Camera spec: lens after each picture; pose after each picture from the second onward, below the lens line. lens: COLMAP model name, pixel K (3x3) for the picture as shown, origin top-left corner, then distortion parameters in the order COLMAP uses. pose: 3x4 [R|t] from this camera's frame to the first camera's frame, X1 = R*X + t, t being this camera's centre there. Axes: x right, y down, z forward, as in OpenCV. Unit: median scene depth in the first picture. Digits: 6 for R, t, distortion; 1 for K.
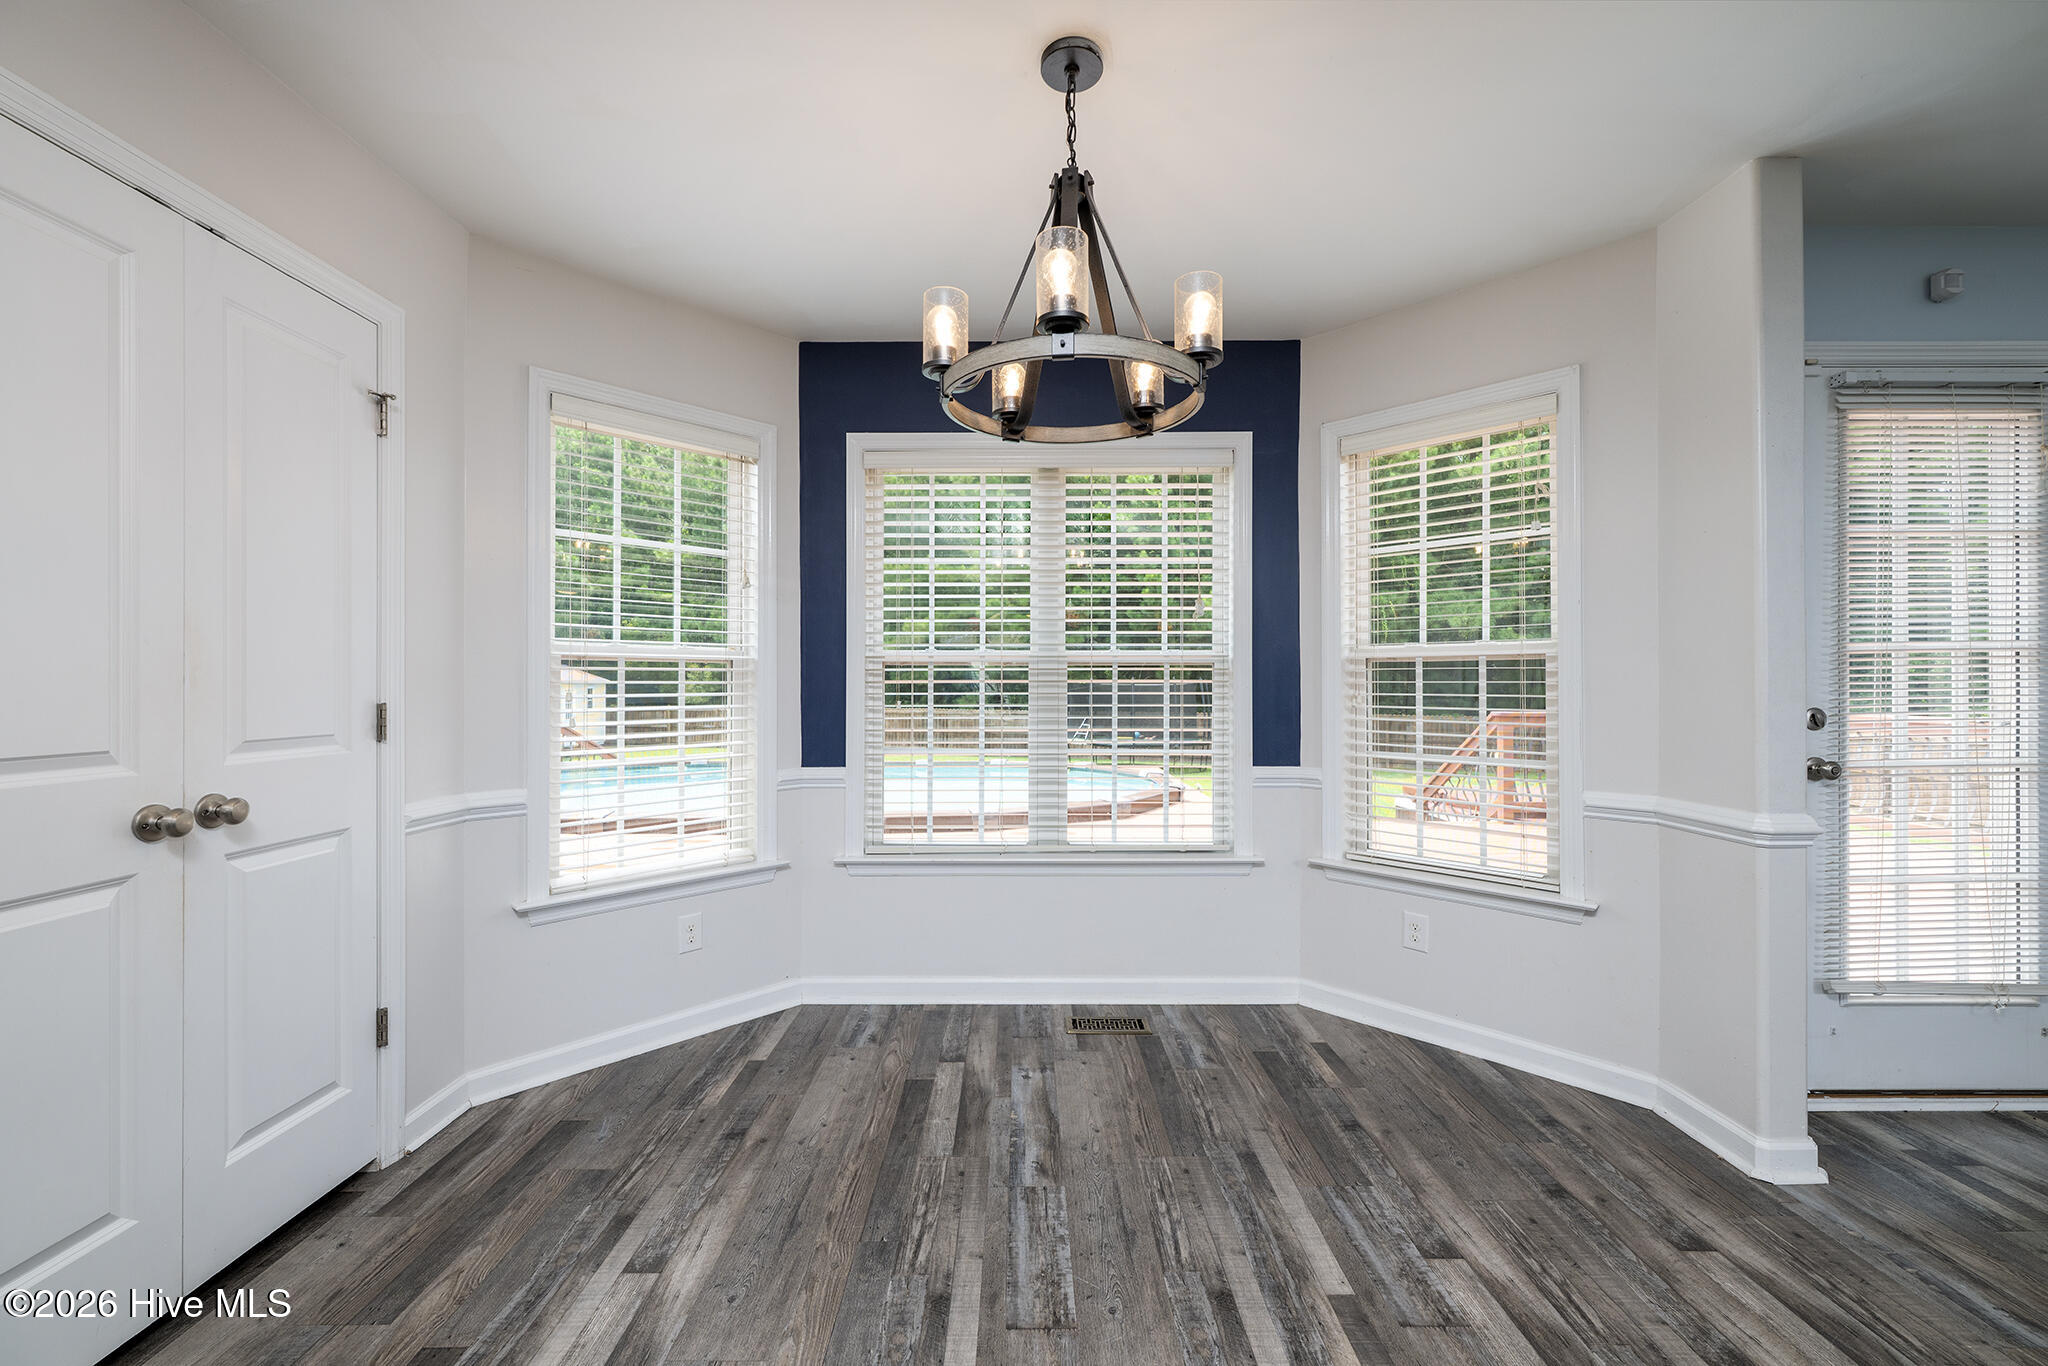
lens RADIAL K [[811.8, 0, 1049.5], [0, 811.8, 683.8], [0, 0, 1]] dist [-0.001683, -0.000137]
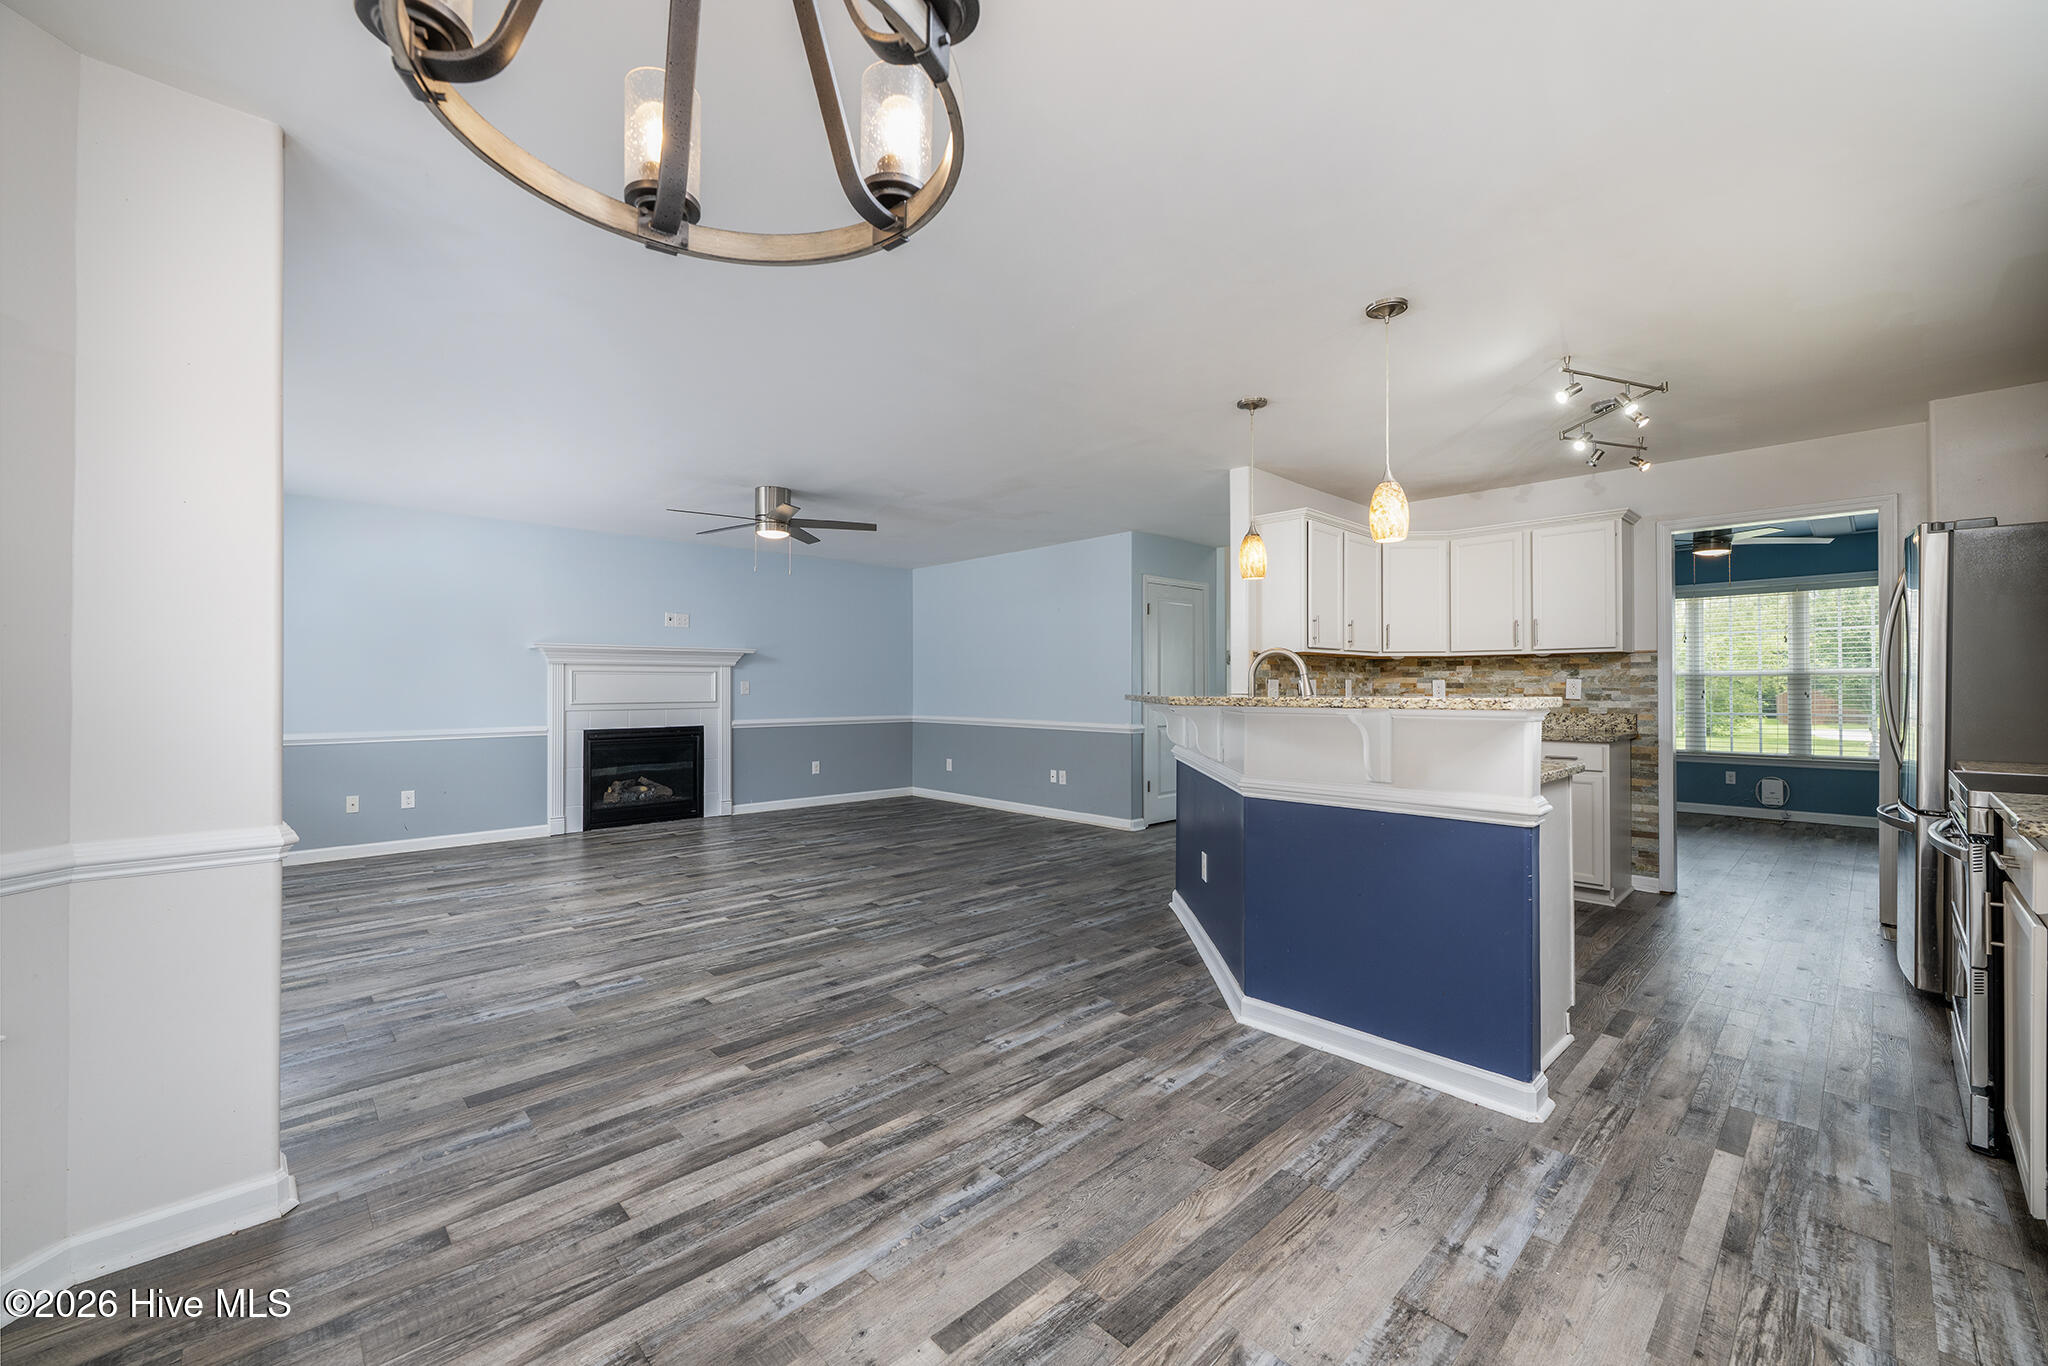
lens RADIAL K [[850.4, 0, 1003.8], [0, 850.4, 681.5], [0, 0, 1]] dist [-0.001696, -0.000018]
pose [[-0.664307, 0.007207, 0.747425, -0.282042], [0.001642, 0.999965, -0.008182, 0.002644], [-0.747458, -0.004208, -0.664295, 0.696855]]
